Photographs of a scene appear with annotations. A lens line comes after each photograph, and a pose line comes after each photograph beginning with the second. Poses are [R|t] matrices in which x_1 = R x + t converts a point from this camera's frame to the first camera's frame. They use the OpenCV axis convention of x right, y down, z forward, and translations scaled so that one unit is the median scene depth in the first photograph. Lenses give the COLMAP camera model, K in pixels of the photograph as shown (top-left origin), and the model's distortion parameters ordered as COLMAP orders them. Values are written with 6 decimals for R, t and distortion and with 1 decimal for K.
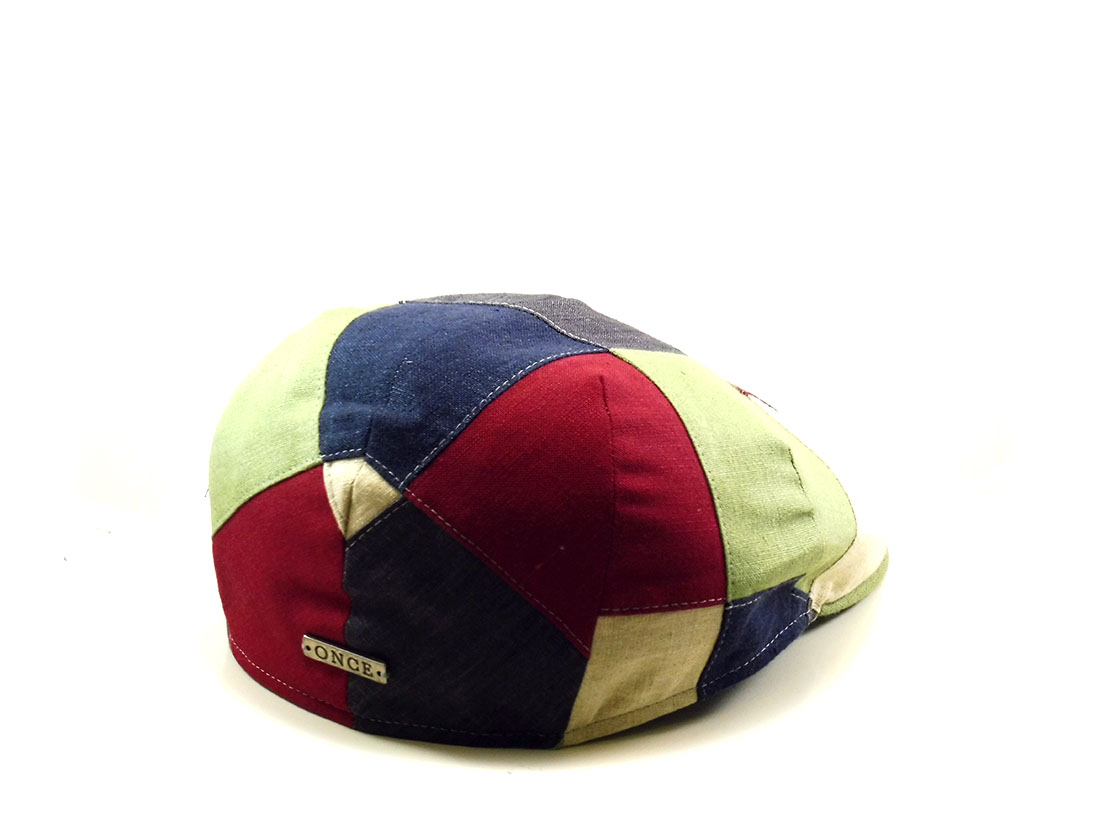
lens RADIAL K [[3042.3, 0, 550.0], [0, 3042.3, 412.5], [0, 0, 1]] dist [0.592251, -0.296580]
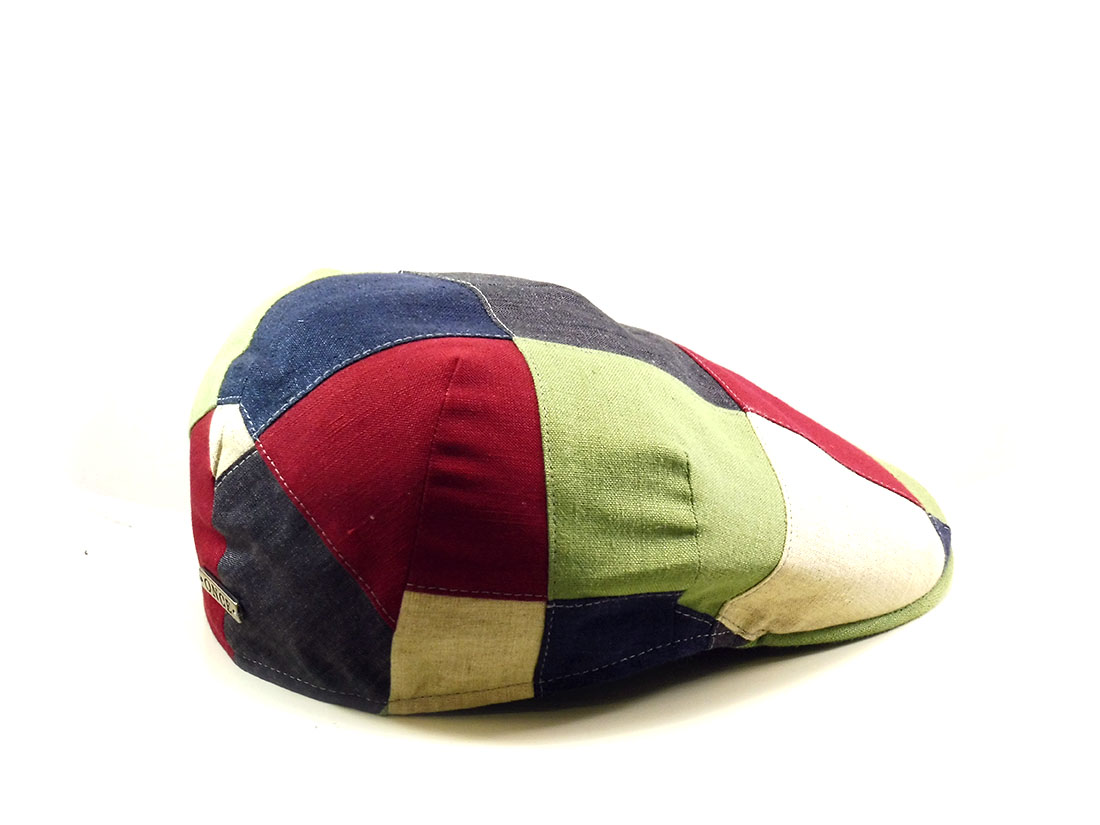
lens RADIAL K [[3042.3, 0, 550.0], [0, 3042.3, 412.5], [0, 0, 1]] dist [0.592251, -0.296580]
pose [[0.881680, 0.138398, -0.451095, 0.500720], [-0.141374, 0.989580, 0.027290, -0.025863], [0.450172, 0.039712, 0.892059, 0.111436]]
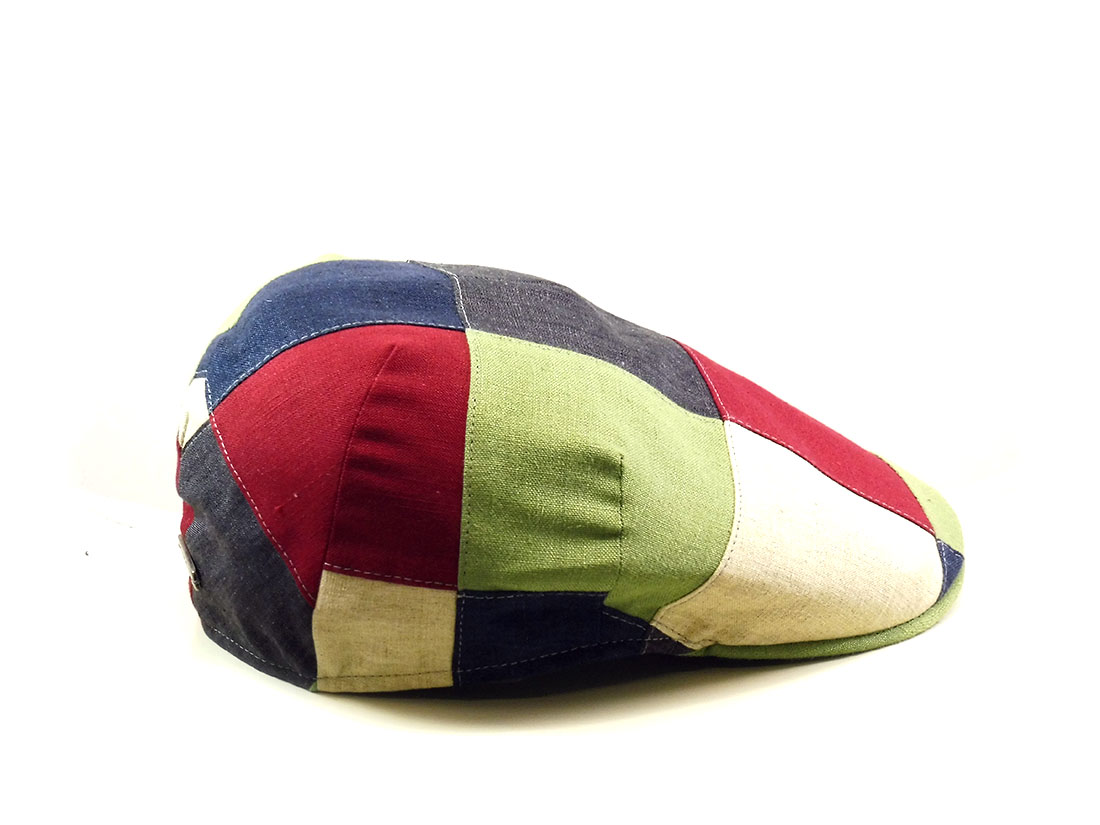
lens RADIAL K [[3042.3, 0, 550.0], [0, 3042.3, 412.5], [0, 0, 1]] dist [0.592251, -0.296580]
pose [[0.752485, 0.190151, -0.630562, 0.704788], [-0.198408, 0.978386, 0.058269, -0.059662], [0.628013, 0.081262, 0.773948, 0.239450]]
